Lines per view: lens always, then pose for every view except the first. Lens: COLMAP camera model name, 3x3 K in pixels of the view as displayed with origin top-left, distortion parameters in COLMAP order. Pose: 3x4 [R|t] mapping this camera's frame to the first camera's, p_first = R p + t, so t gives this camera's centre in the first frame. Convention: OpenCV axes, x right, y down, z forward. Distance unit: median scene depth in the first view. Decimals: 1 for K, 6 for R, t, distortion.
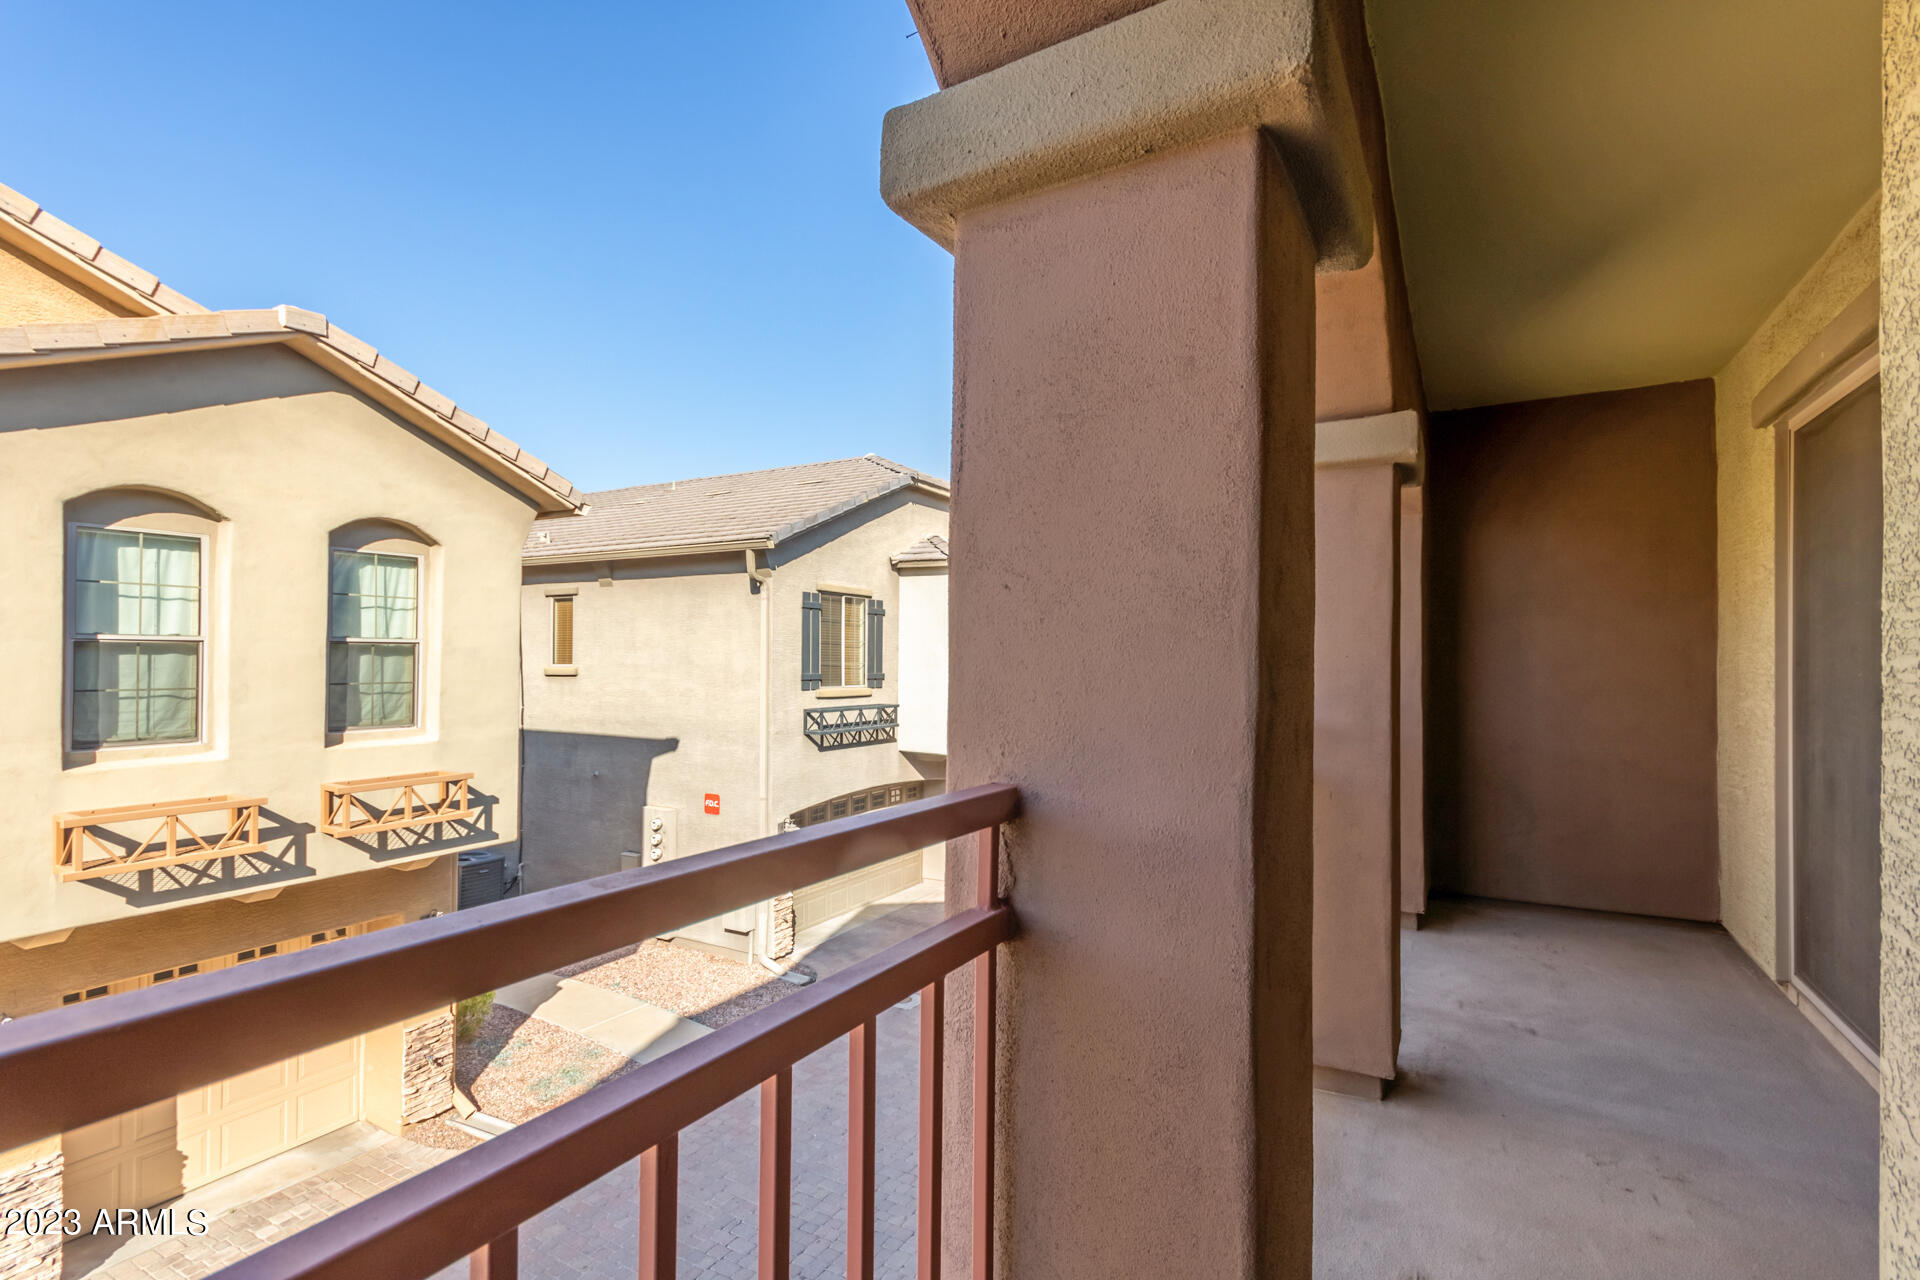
lens RADIAL K [[939.8, 0, 960.0], [0, 939.8, 651.1], [0, 0, 1]] dist [-0.002408, 0.015157]
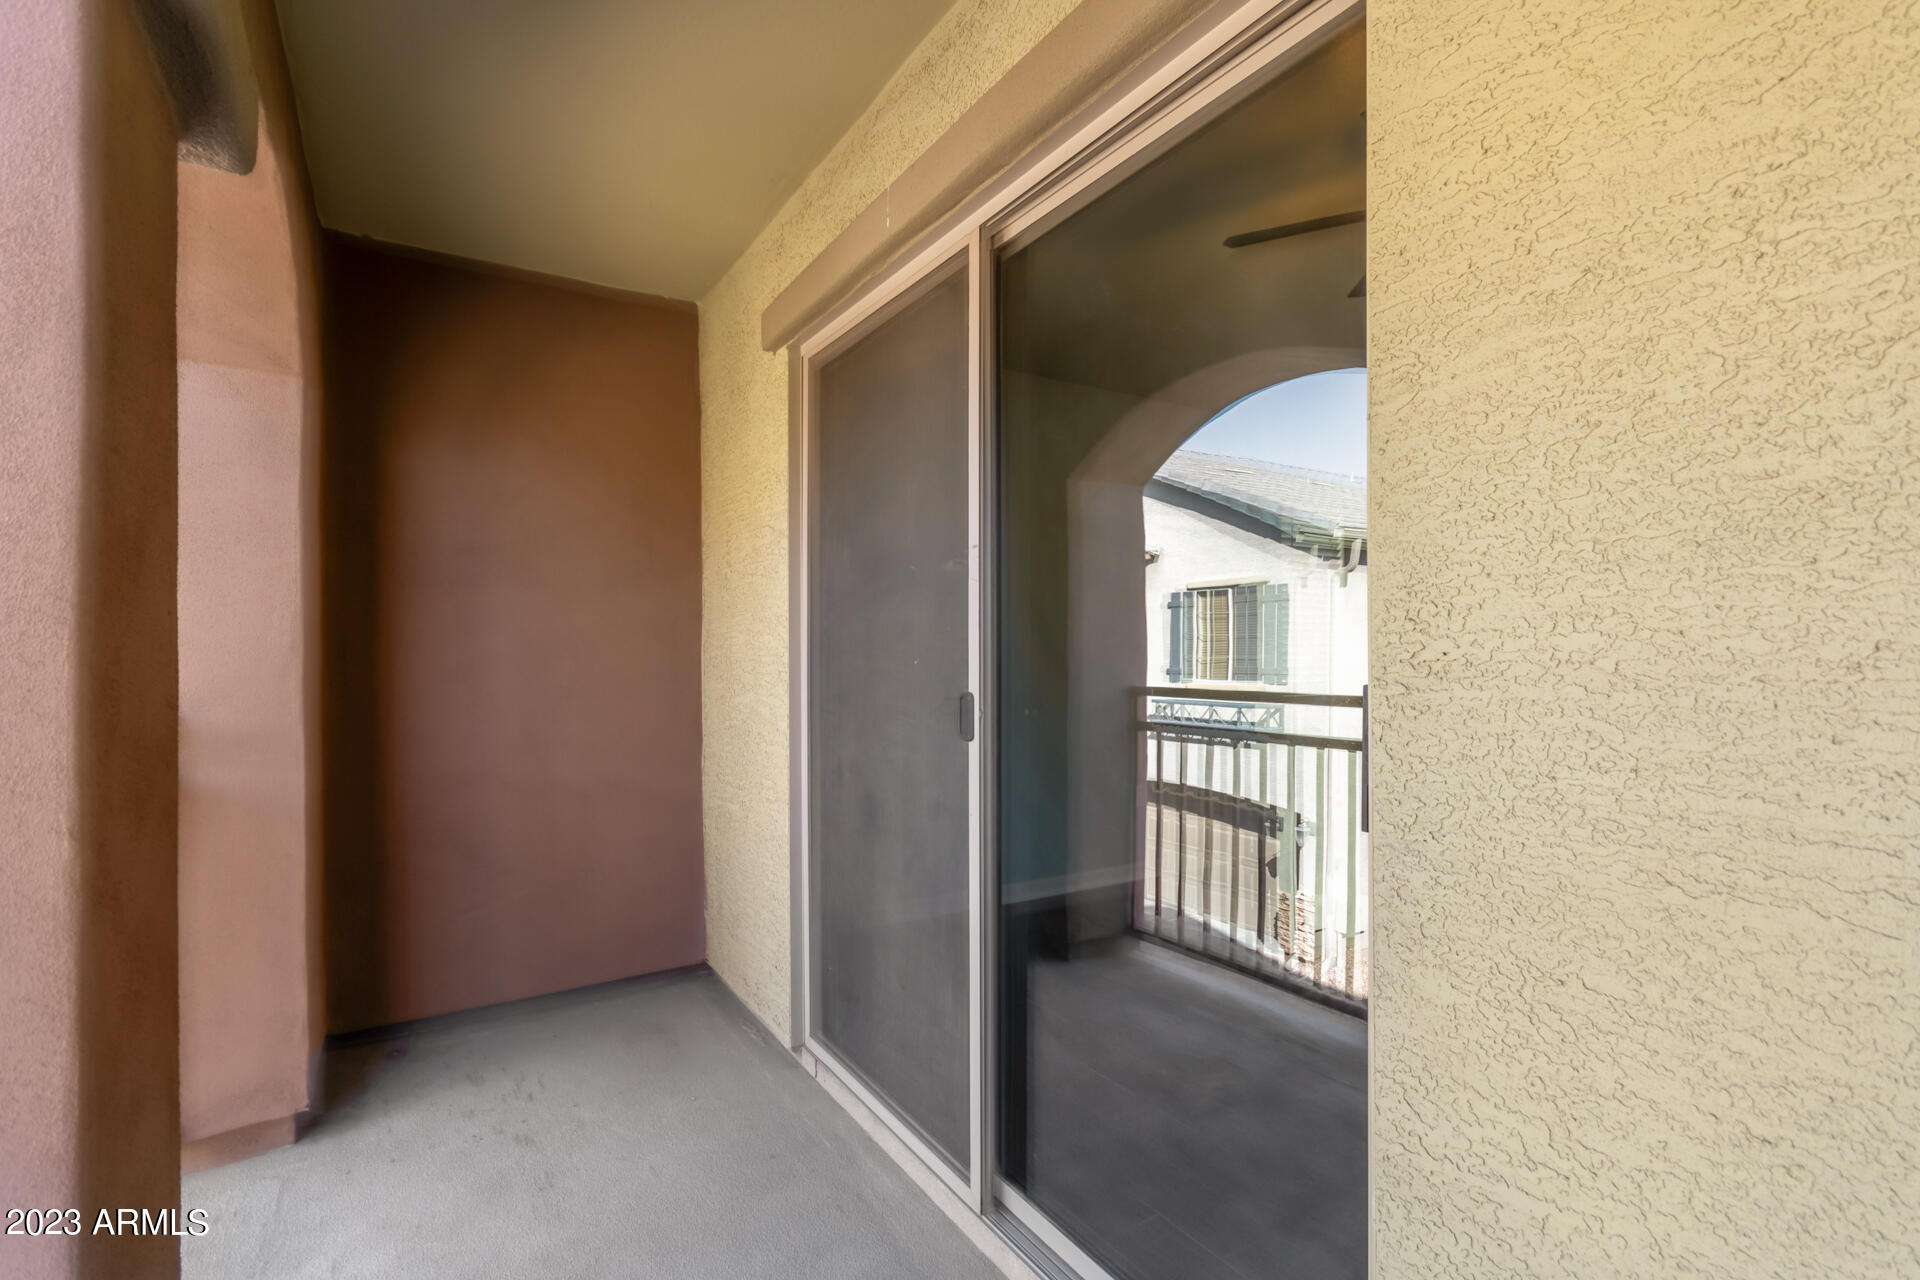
lens RADIAL K [[902.9, 0, 963.2], [0, 902.9, 653.9], [0, 0, 1]] dist [-0.002999, 0.007078]
pose [[0.489687, -0.008823, 0.871854, 0.216081], [-0.003431, 0.999922, 0.012045, 0.006175], [-0.871891, -0.008890, 0.489618, 0.397998]]
